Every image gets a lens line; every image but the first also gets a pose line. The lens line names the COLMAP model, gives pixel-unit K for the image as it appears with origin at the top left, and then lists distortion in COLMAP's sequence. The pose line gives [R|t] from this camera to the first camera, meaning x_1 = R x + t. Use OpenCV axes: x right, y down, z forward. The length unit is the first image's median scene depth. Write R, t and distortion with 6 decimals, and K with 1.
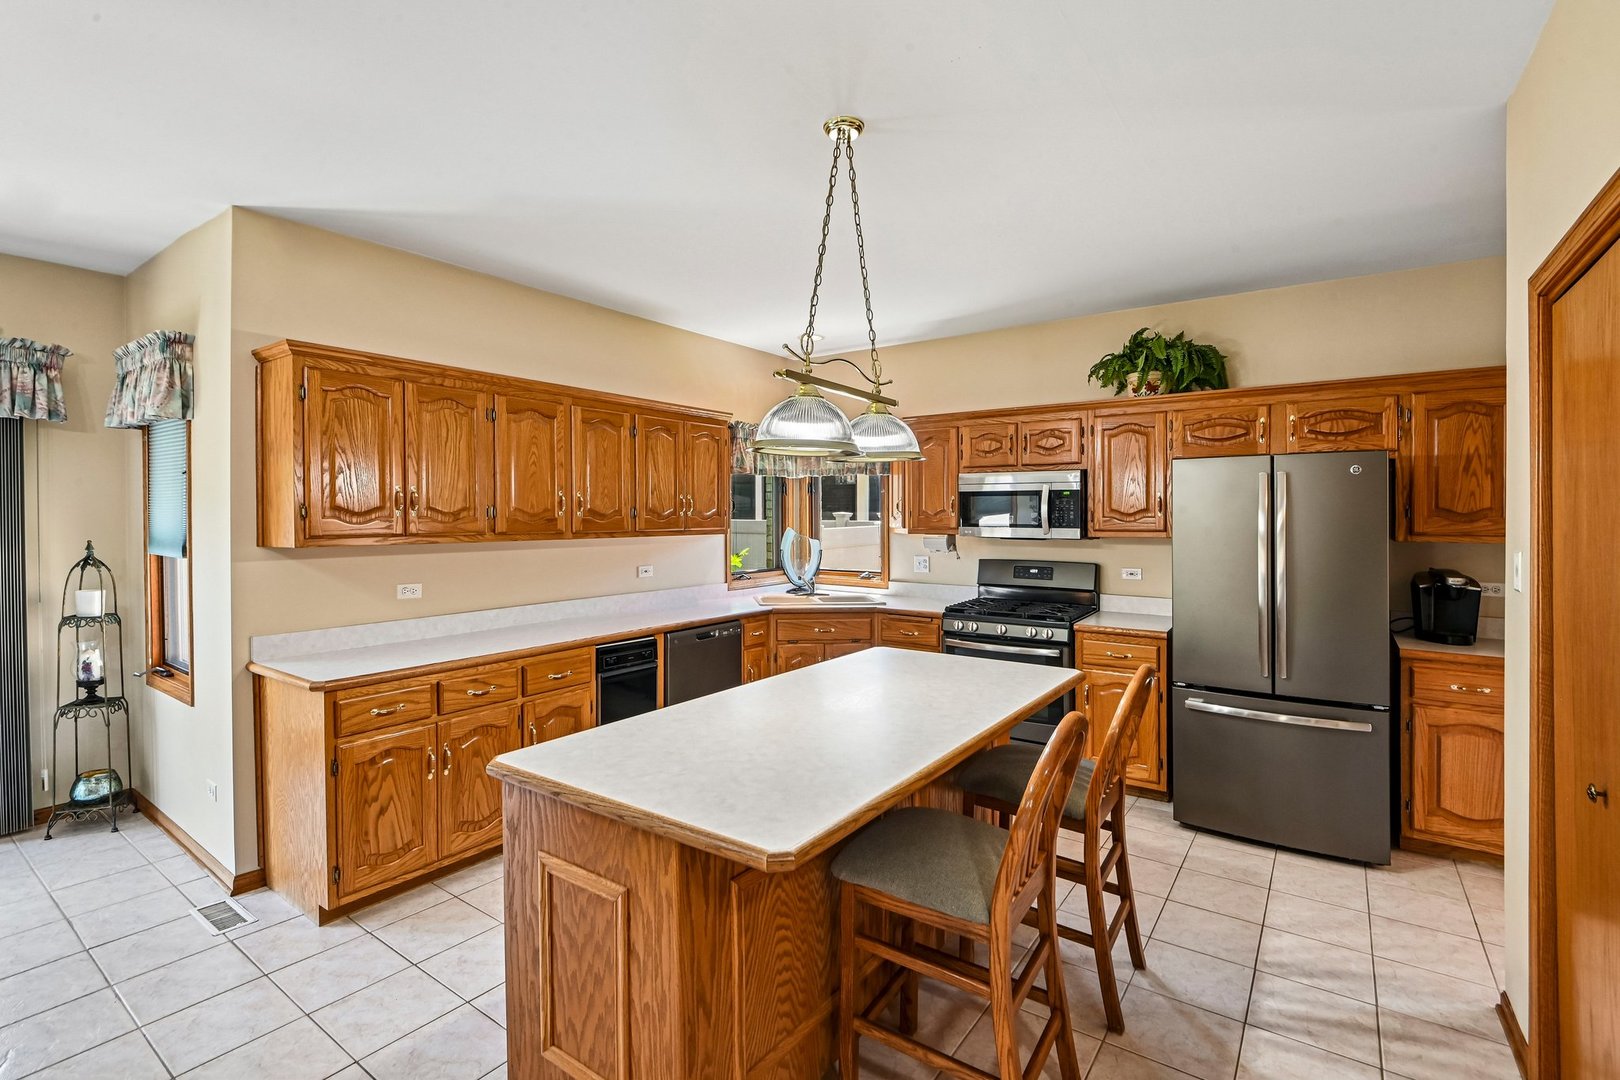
lens RADIAL K [[746.2, 0, 806.2], [0, 746.2, 523.3], [0, 0, 1]] dist [-0.018184, -0.002474]
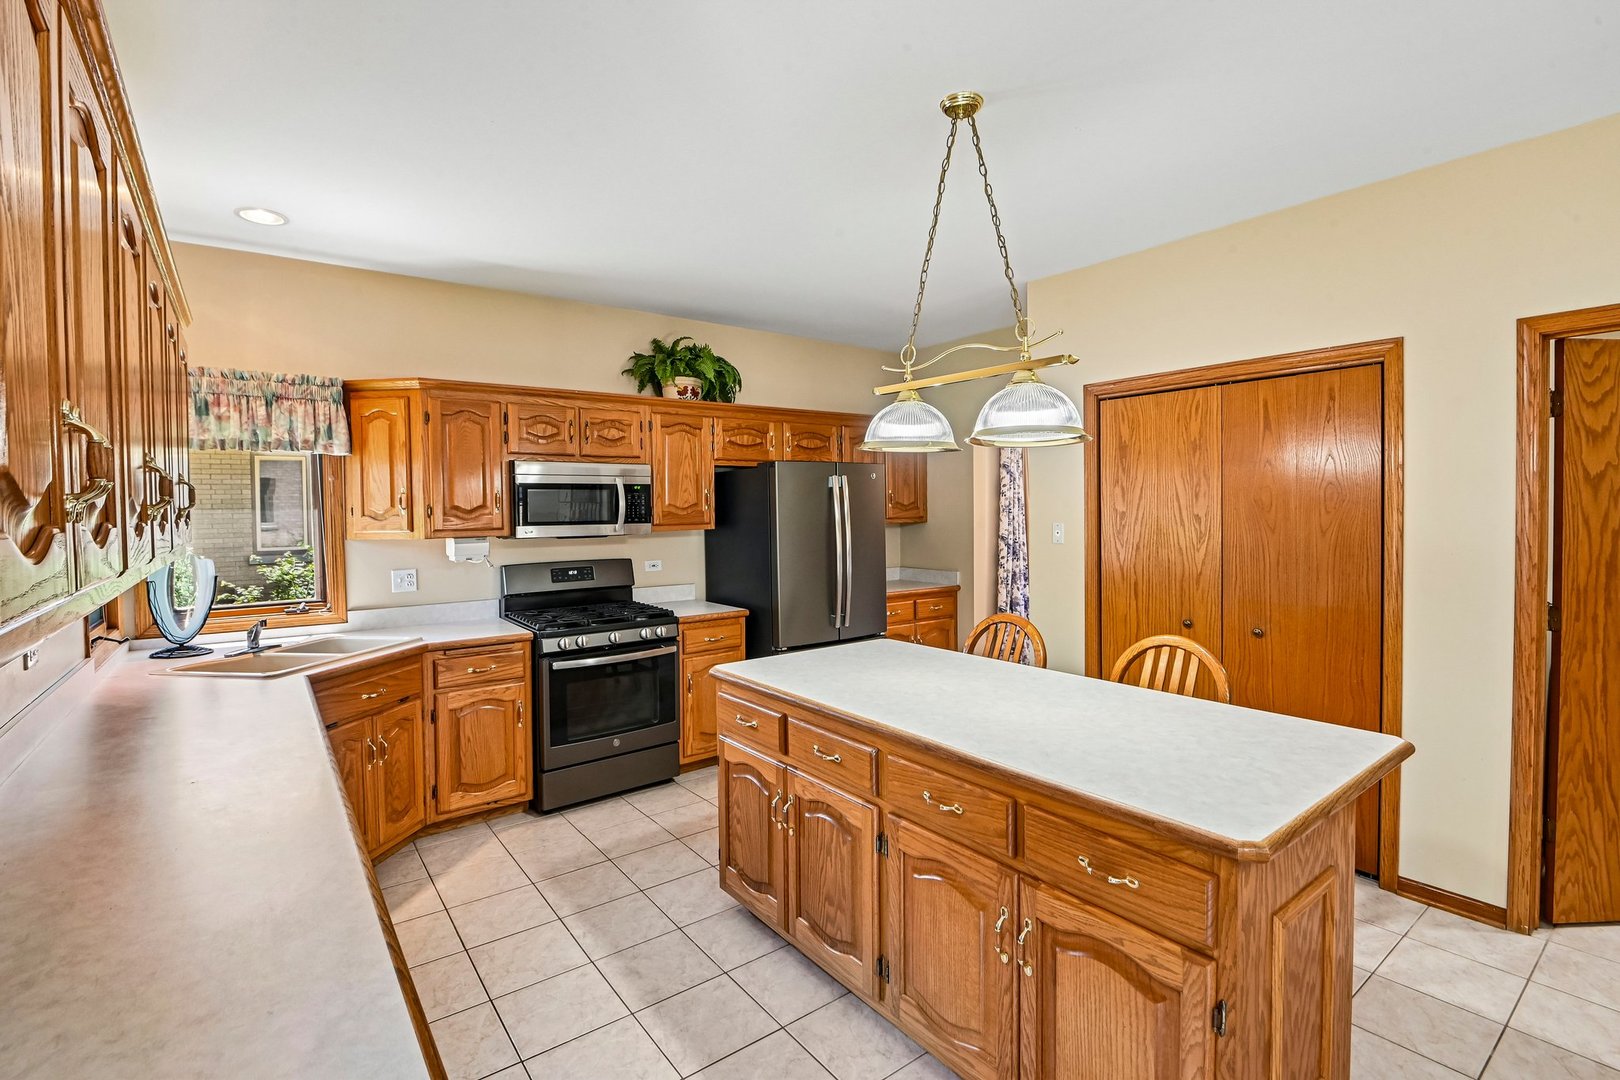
lens RADIAL K [[746.2, 0, 800.9], [0, 746.2, 525.5], [0, 0, 1]] dist [-0.018184, -0.002474]
pose [[0.304838, -0.028053, 0.951991, -0.648625], [0.022370, 0.999501, 0.022290, -0.010422], [-0.952142, 0.014501, 0.305313, 0.625762]]
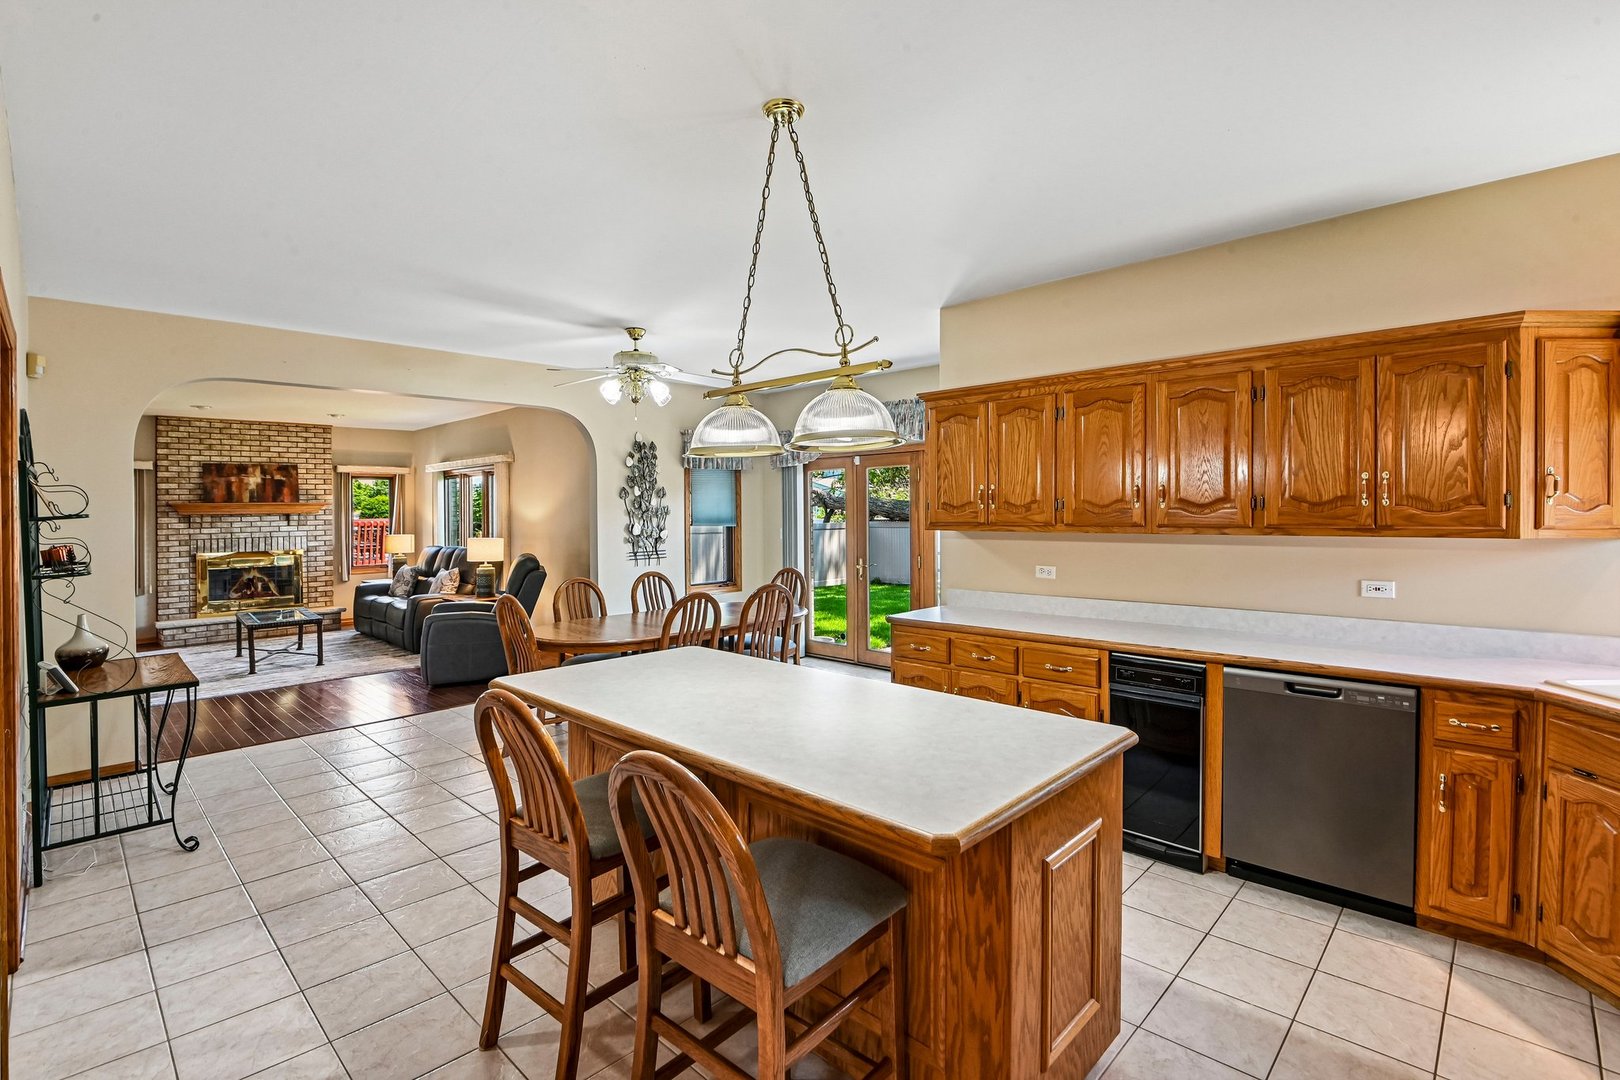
lens RADIAL K [[746.2, 0, 803.4], [0, 746.2, 517.3], [0, 0, 1]] dist [-0.018184, -0.002474]
pose [[-0.144804, 0.012273, -0.989384, 0.692074], [0.000176, 0.999923, 0.012378, -0.010127], [0.989460, 0.001618, -0.144795, 0.797351]]
